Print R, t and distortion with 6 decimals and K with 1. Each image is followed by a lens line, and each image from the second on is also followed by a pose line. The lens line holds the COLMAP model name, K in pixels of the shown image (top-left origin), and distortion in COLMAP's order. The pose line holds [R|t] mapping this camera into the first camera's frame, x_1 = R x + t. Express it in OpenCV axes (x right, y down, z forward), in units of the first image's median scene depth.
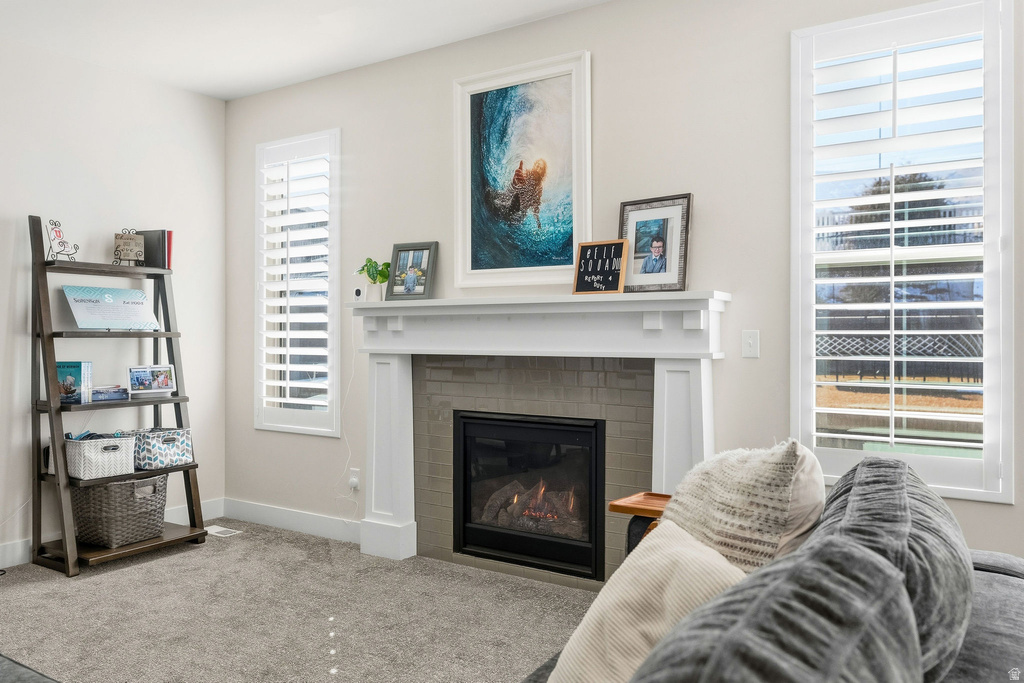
lens RADIAL K [[757.5, 0, 515.5], [0, 757.5, 333.6], [0, 0, 1]] dist [-0.008215, 0.002805]
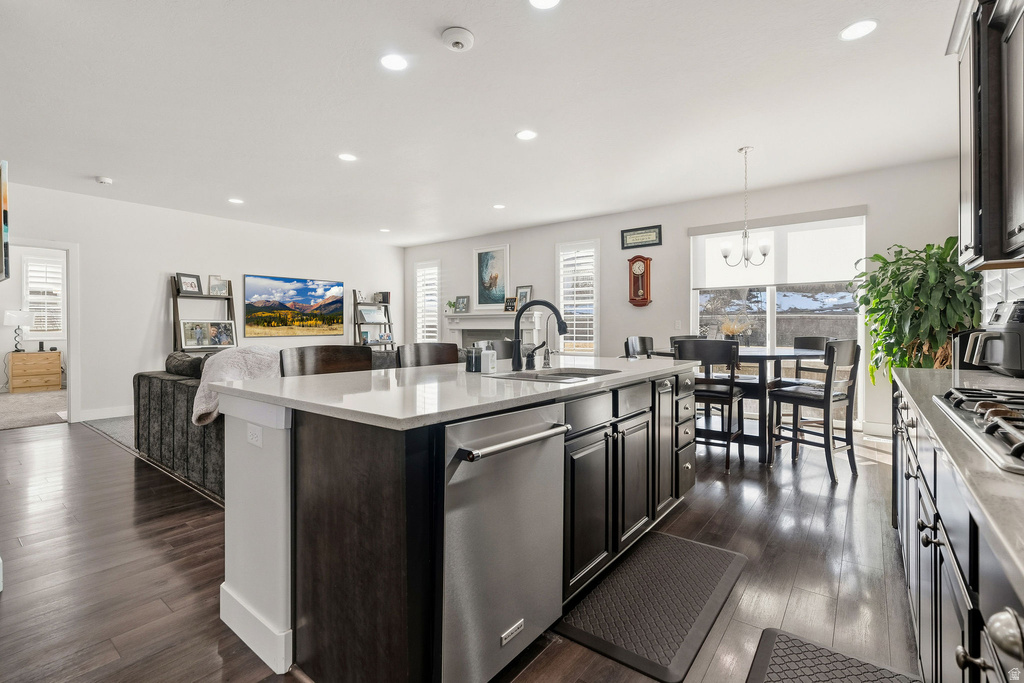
lens RADIAL K [[462.5, 0, 508.0], [0, 462.5, 334.8], [0, 0, 1]] dist [-0.001396, -0.000325]
pose [[0.996290, 0.000734, -0.086060, 0.259580], [0.000805, 0.999840, 0.017844, 0.016121], [0.086059, -0.017847, 0.996130, -1.090550]]
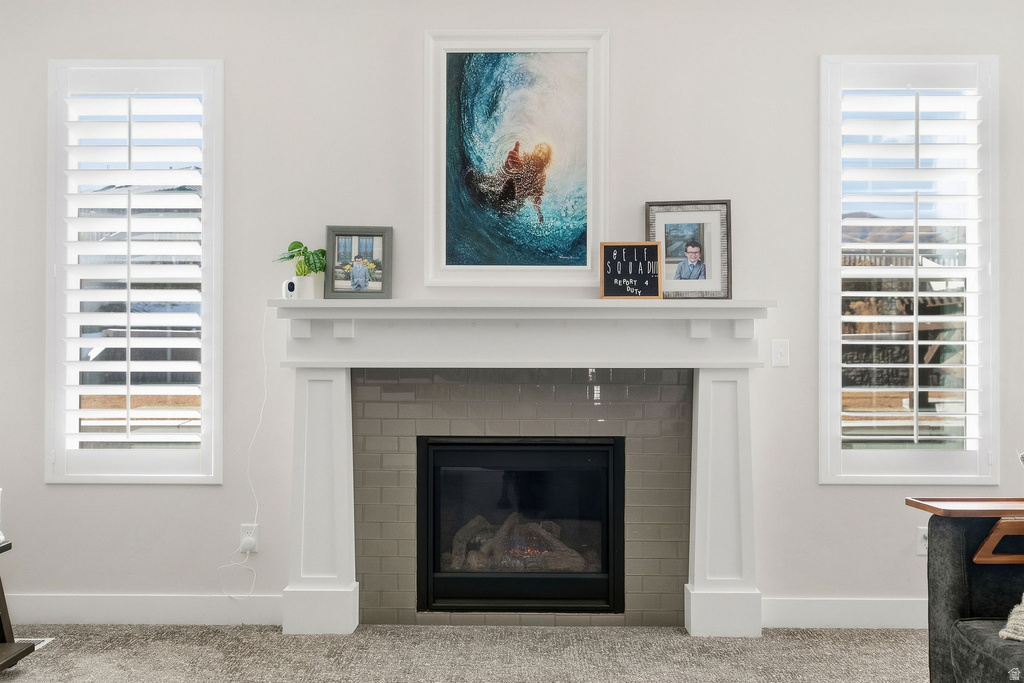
lens RADIAL K [[851.5, 0, 509.5], [0, 851.5, 346.1], [0, 0, 1]] dist [0.005099, -0.008091]
pose [[0.848113, 0.004070, 0.529800, -0.499809], [-0.002656, 0.999991, -0.003431, 0.007375], [-0.529809, 0.001502, 0.848115, 0.179947]]
